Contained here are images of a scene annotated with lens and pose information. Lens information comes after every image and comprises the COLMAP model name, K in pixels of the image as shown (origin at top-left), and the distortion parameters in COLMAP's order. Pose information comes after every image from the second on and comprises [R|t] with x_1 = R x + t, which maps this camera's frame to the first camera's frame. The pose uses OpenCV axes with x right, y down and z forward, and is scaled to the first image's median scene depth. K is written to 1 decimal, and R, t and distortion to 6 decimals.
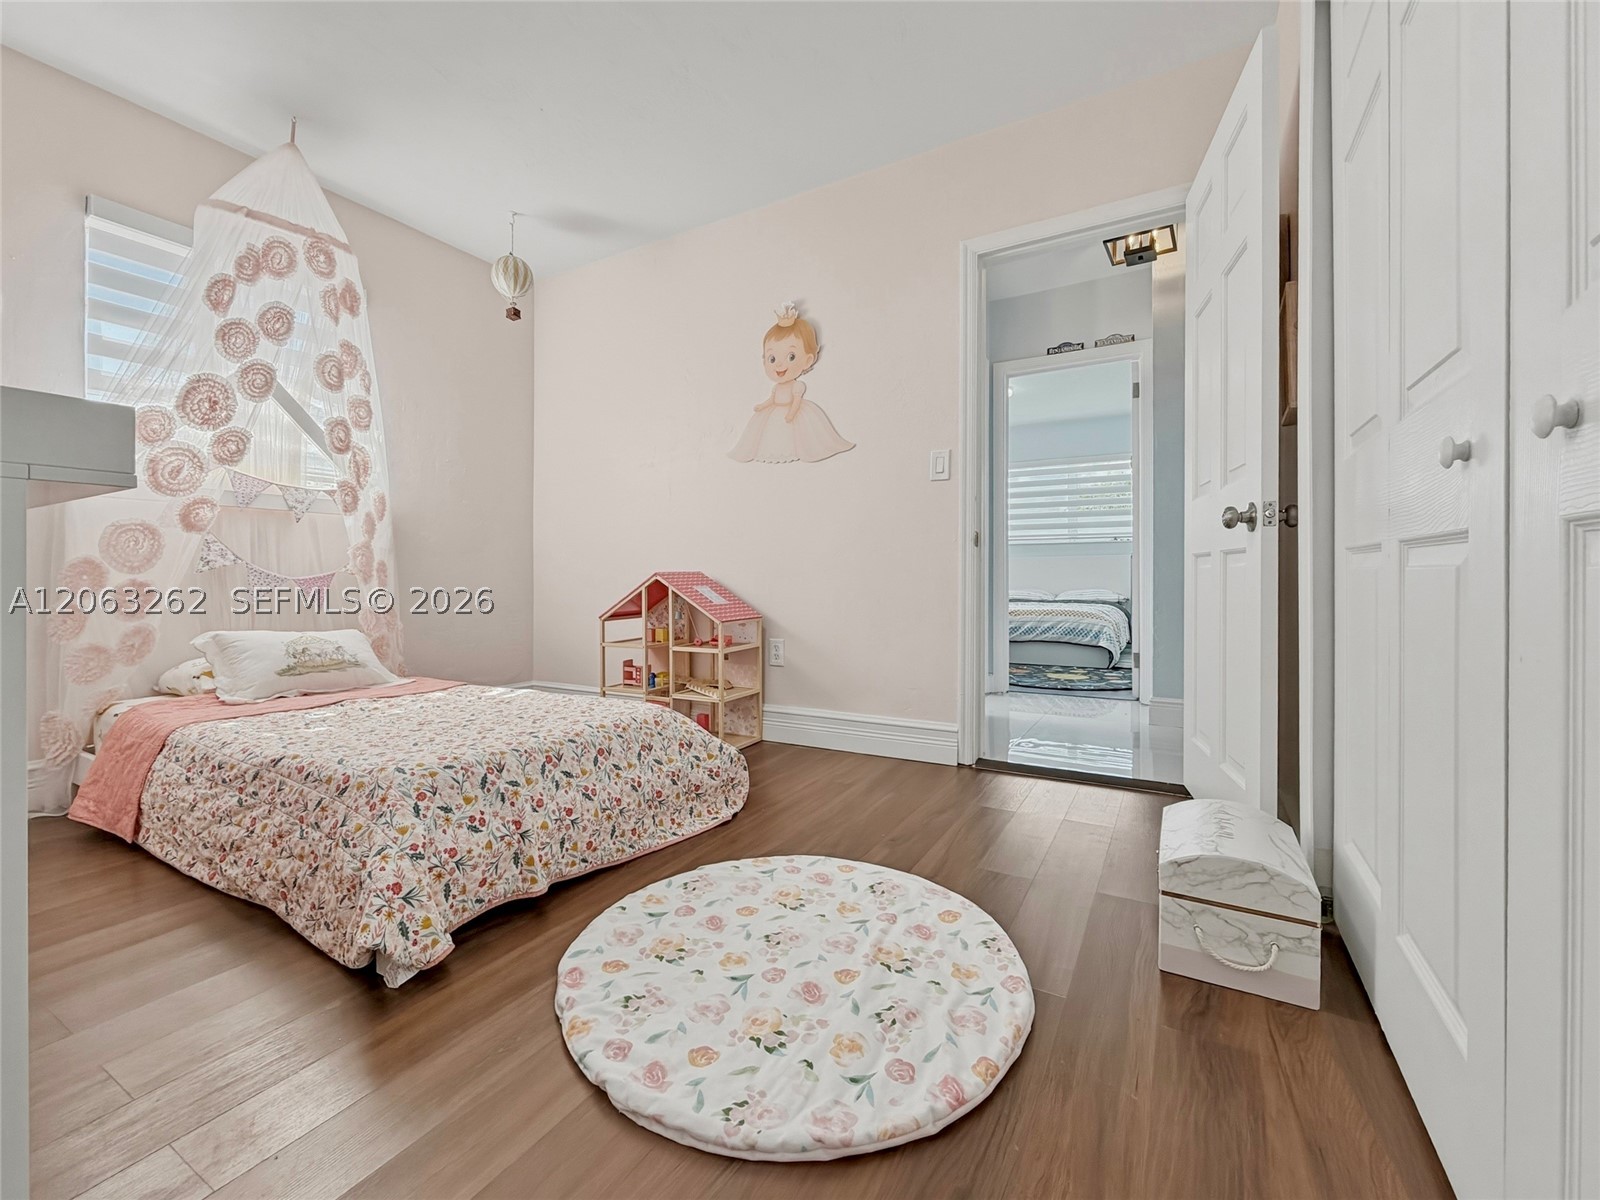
lens RADIAL K [[652.7, 0, 803.6], [0, 652.7, 584.7], [0, 0, 1]] dist [-0.001204, 0.000042]
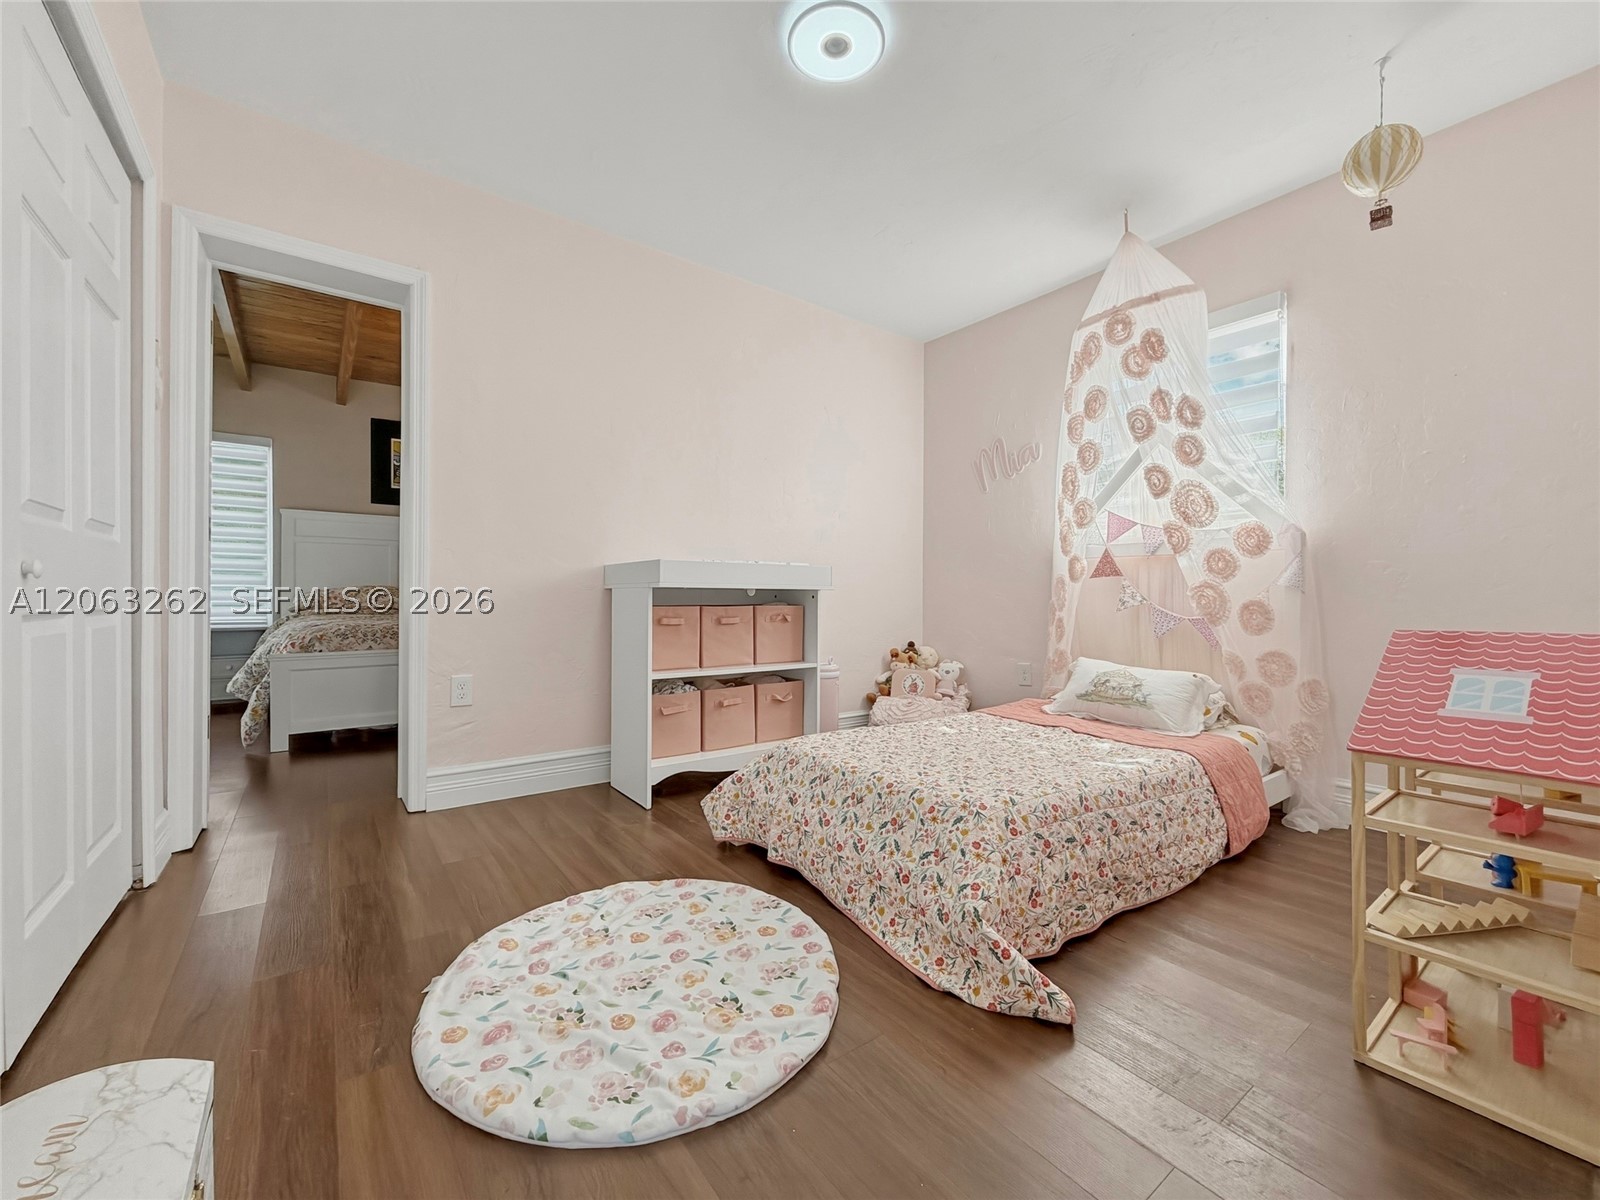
lens RADIAL K [[652.7, 0, 800.7], [0, 652.7, 595.9], [0, 0, 1]] dist [-0.001204, 0.000042]
pose [[-0.395540, 0.004775, -0.918436, 0.611740], [-0.015724, 0.999805, 0.011970, -0.067694], [0.918314, 0.019176, -0.395388, 1.195684]]
